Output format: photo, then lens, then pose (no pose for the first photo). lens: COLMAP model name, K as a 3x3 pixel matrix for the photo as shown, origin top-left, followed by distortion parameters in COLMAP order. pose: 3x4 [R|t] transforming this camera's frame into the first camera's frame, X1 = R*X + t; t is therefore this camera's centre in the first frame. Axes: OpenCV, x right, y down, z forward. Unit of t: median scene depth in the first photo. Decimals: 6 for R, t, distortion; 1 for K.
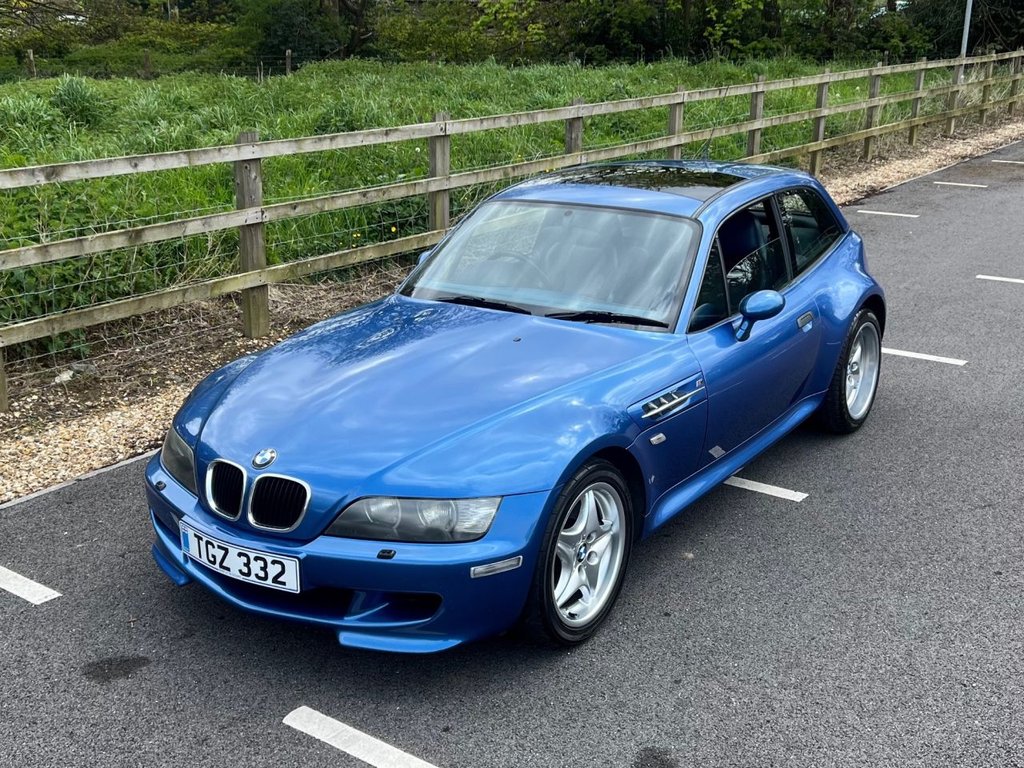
lens RADIAL K [[1189.3, 0, 529.8], [0, 1189.3, 381.4], [0, 0, 1]] dist [0.054651, -0.065838]
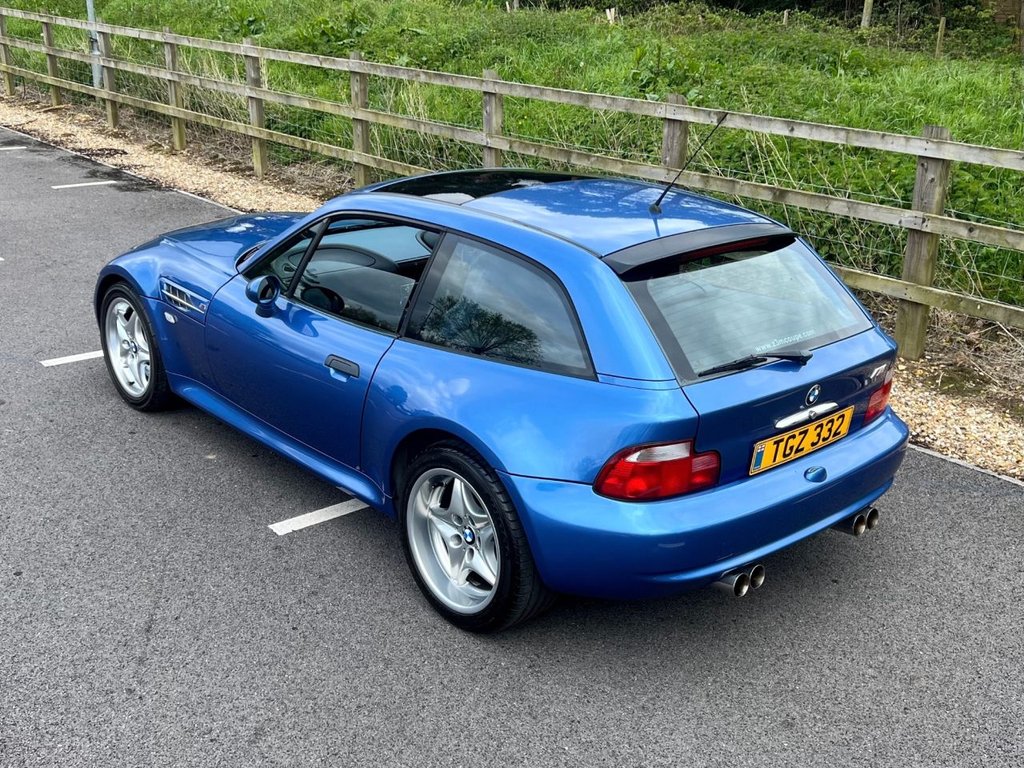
lens RADIAL K [[1189.3, 0, 529.8], [0, 1189.3, 381.4], [0, 0, 1]] dist [0.054651, -0.065838]
pose [[-0.192448, 0.315902, -0.929069, 0.762668], [-0.327473, 0.871820, 0.364269, -0.294475], [0.925054, 0.374348, -0.064331, 0.935905]]
